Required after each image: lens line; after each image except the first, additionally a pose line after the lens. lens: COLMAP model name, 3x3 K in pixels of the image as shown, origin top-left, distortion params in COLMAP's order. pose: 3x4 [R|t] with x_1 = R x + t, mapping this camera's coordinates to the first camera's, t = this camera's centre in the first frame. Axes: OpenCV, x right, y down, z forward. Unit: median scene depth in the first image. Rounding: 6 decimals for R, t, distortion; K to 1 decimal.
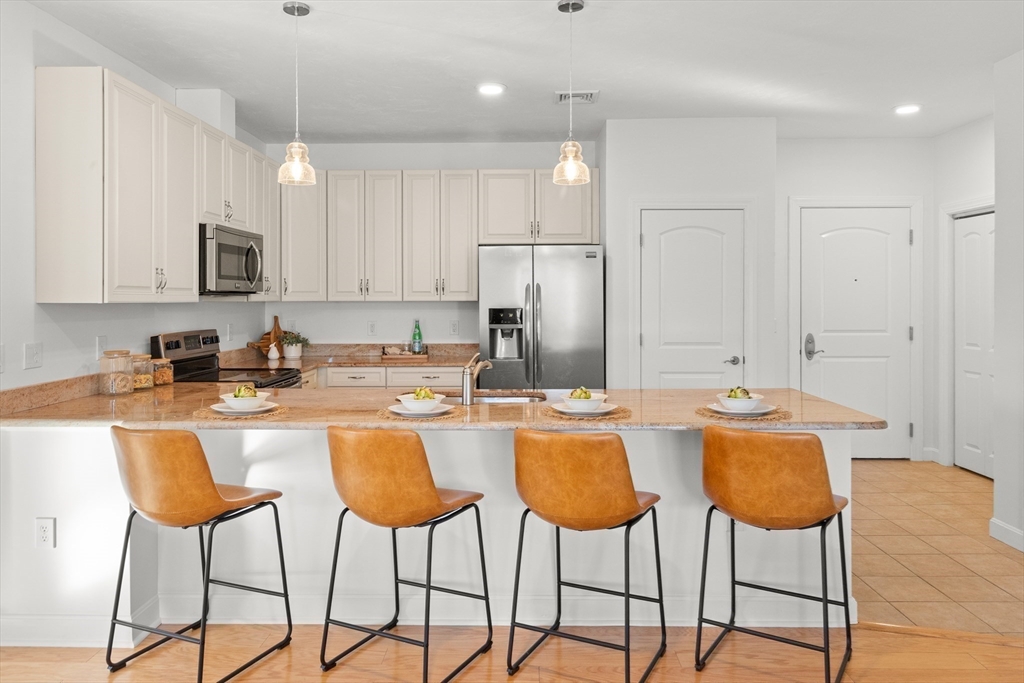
lens RADIAL K [[721.5, 0, 512.0], [0, 721.5, 341.5], [0, 0, 1]] dist [0.000002, 0.001284]
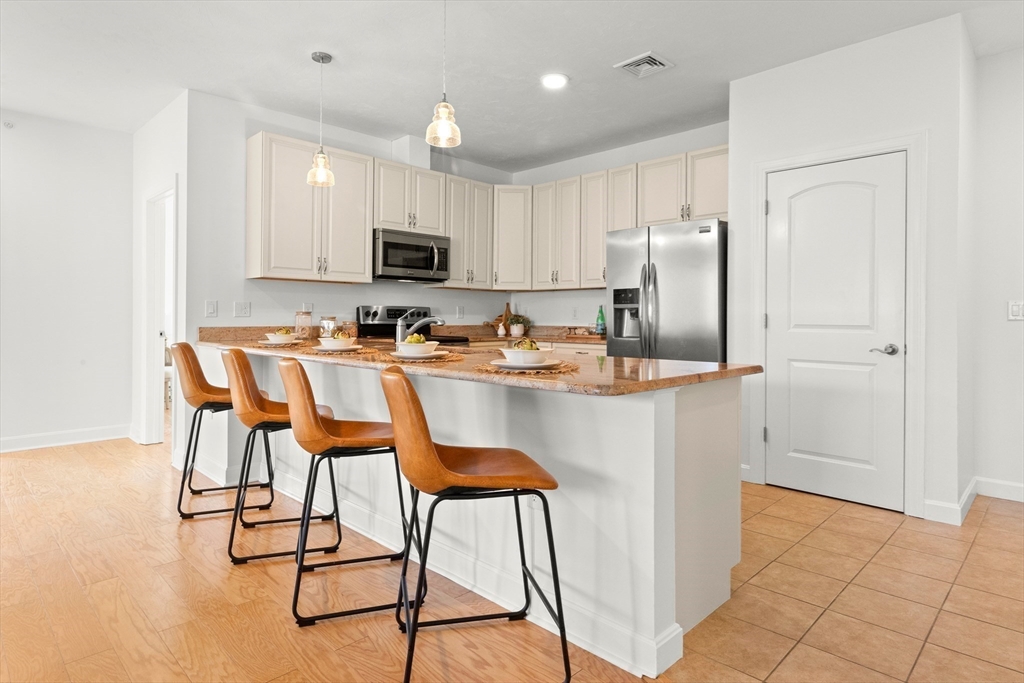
lens RADIAL K [[571.5, 0, 511.7], [0, 571.5, 342.8], [0, 0, 1]] dist [-0.000652, -0.000518]
pose [[0.719294, 0.038094, -0.693660, 0.449927], [-0.050741, 0.998709, 0.002230, 0.039014], [0.692850, 0.033593, 0.720299, 0.289436]]
